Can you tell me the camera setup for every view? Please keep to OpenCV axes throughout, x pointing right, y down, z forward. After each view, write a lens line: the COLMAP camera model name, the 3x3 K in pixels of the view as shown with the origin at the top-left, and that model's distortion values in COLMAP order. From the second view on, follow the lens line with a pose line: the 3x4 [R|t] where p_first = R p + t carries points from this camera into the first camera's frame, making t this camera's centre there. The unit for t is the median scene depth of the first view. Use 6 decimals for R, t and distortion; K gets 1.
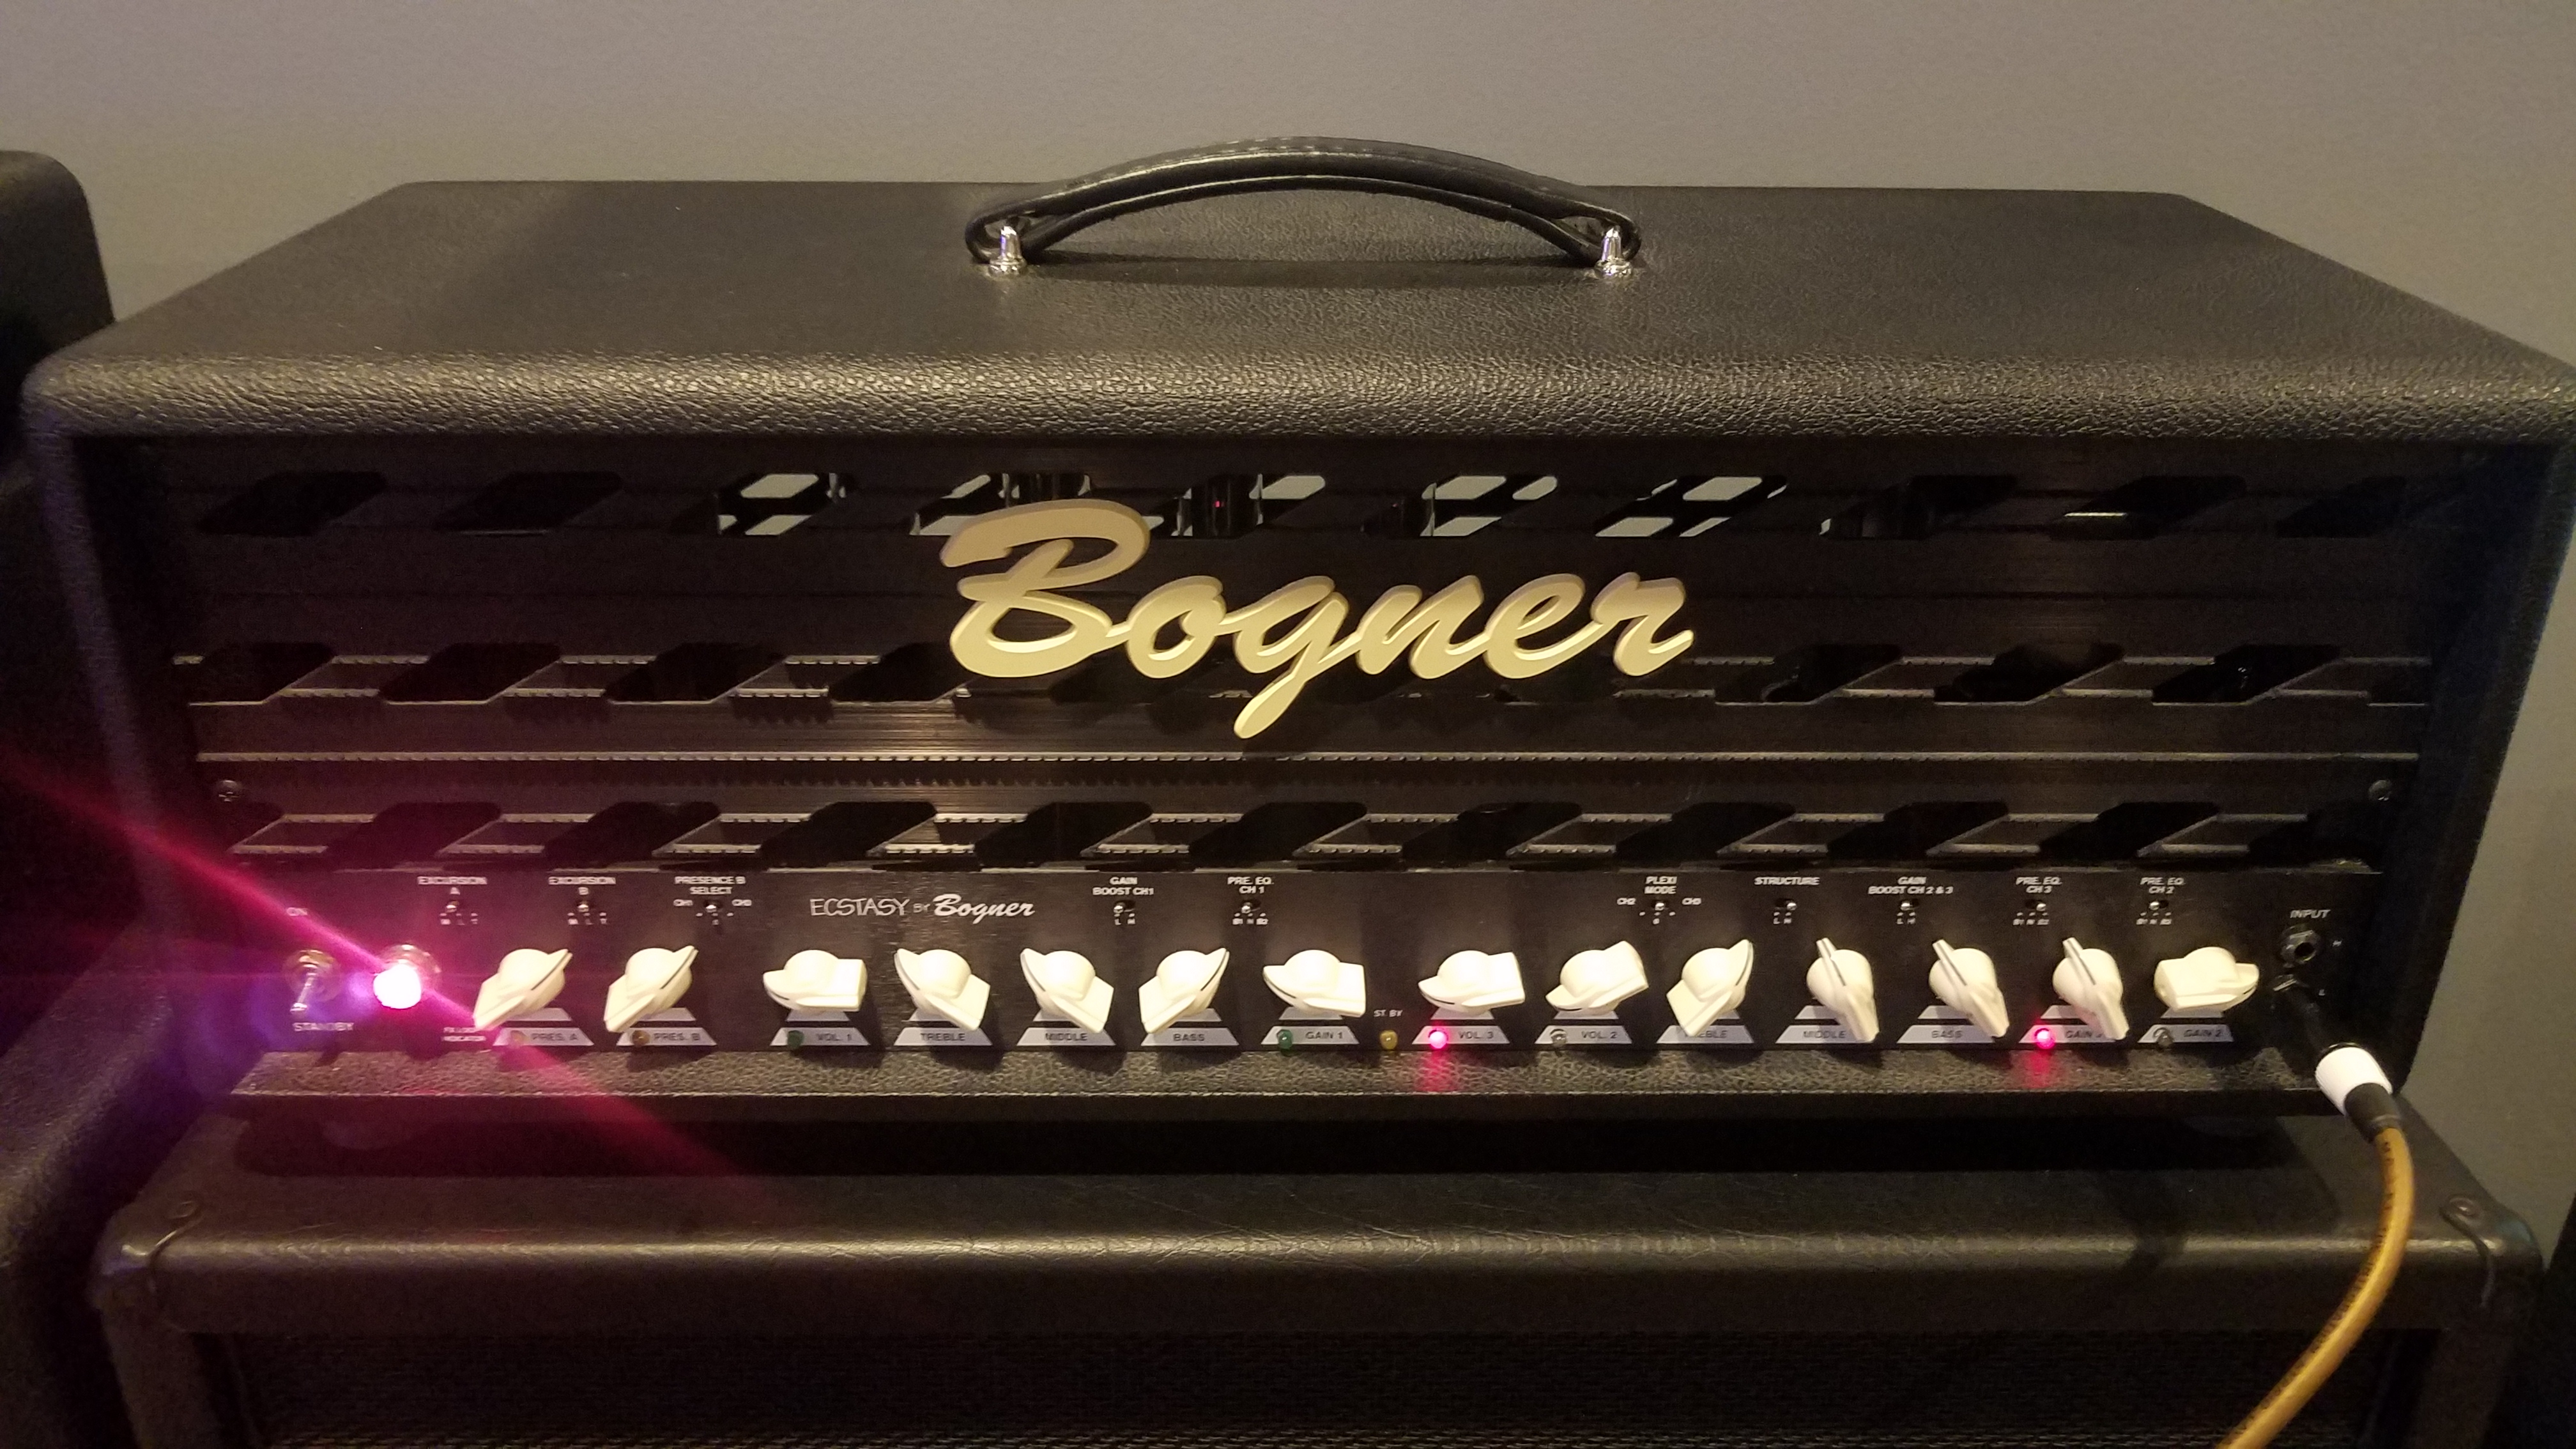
lens RADIAL K [[2038.2, 0, 1288.0], [0, 2038.2, 724.5], [0, 0, 1]] dist [-0.011751, 0.001902]
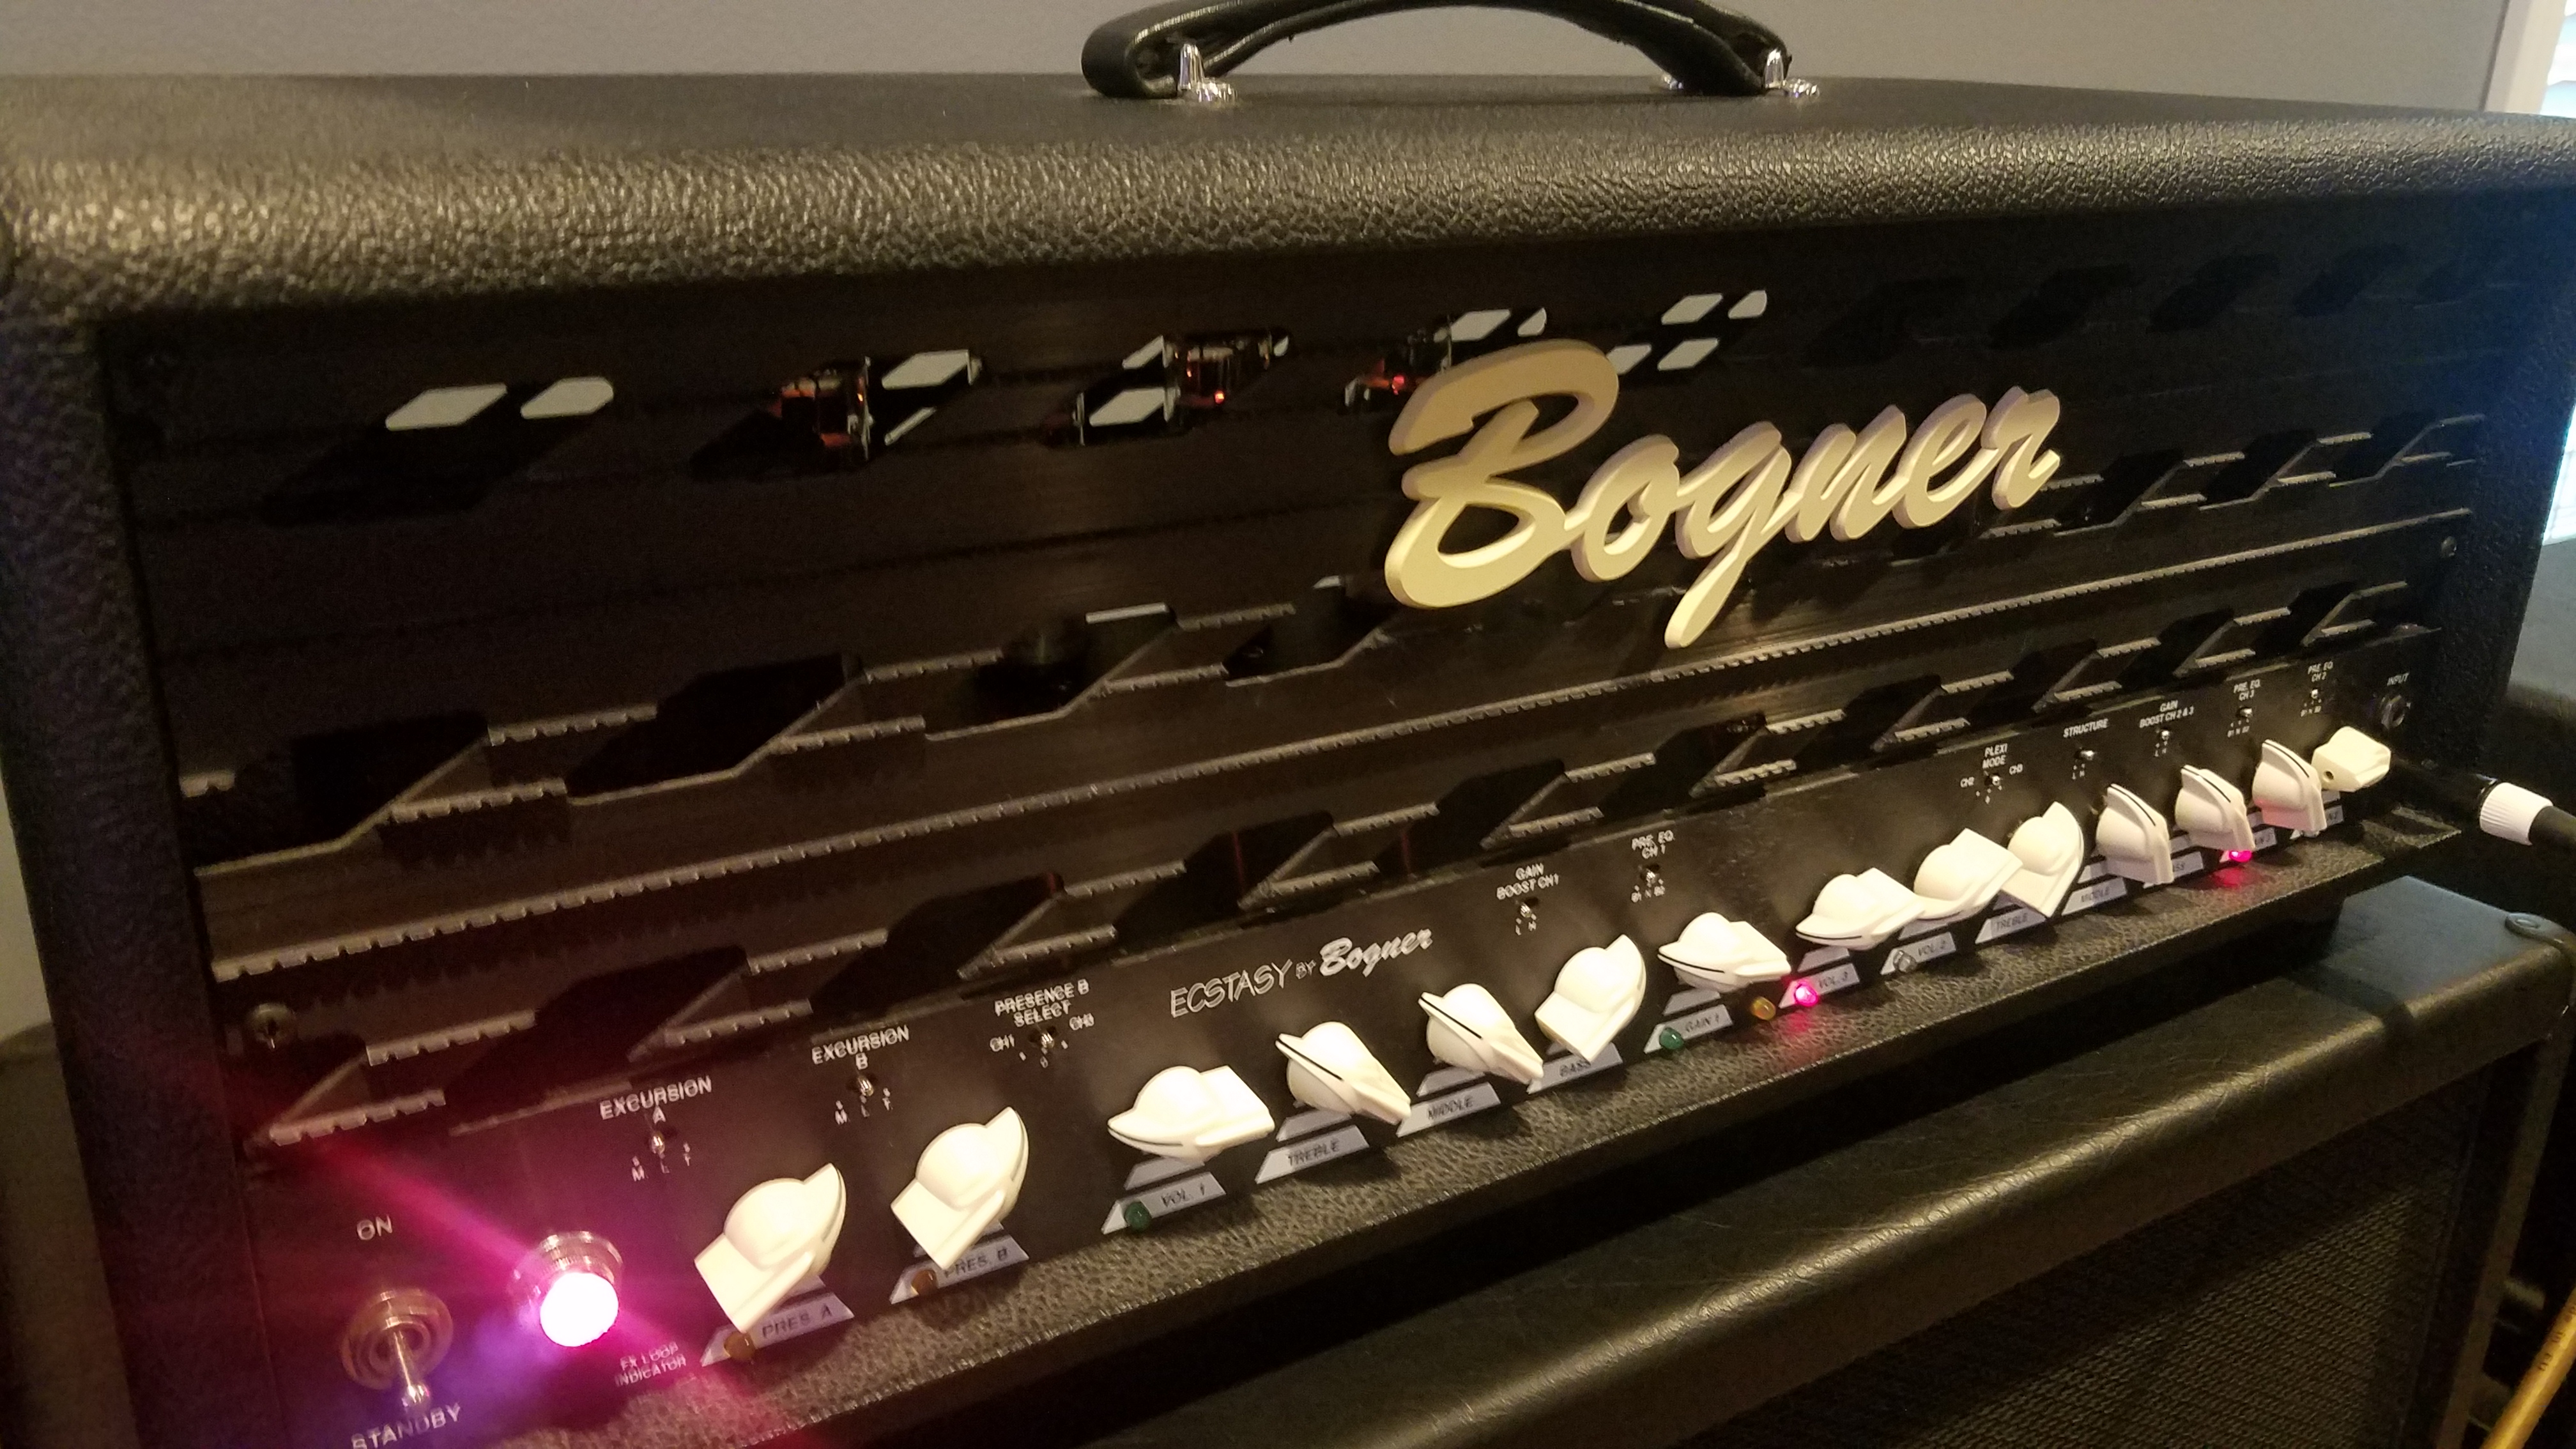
lens RADIAL K [[2038.2, 0, 1288.0], [0, 2038.2, 724.5], [0, 0, 1]] dist [-0.011751, 0.001902]
pose [[0.852451, -0.168801, 0.494806, -0.531547], [0.204111, 0.978787, -0.017732, 0.018540], [-0.481317, 0.116111, 0.868823, 0.385930]]
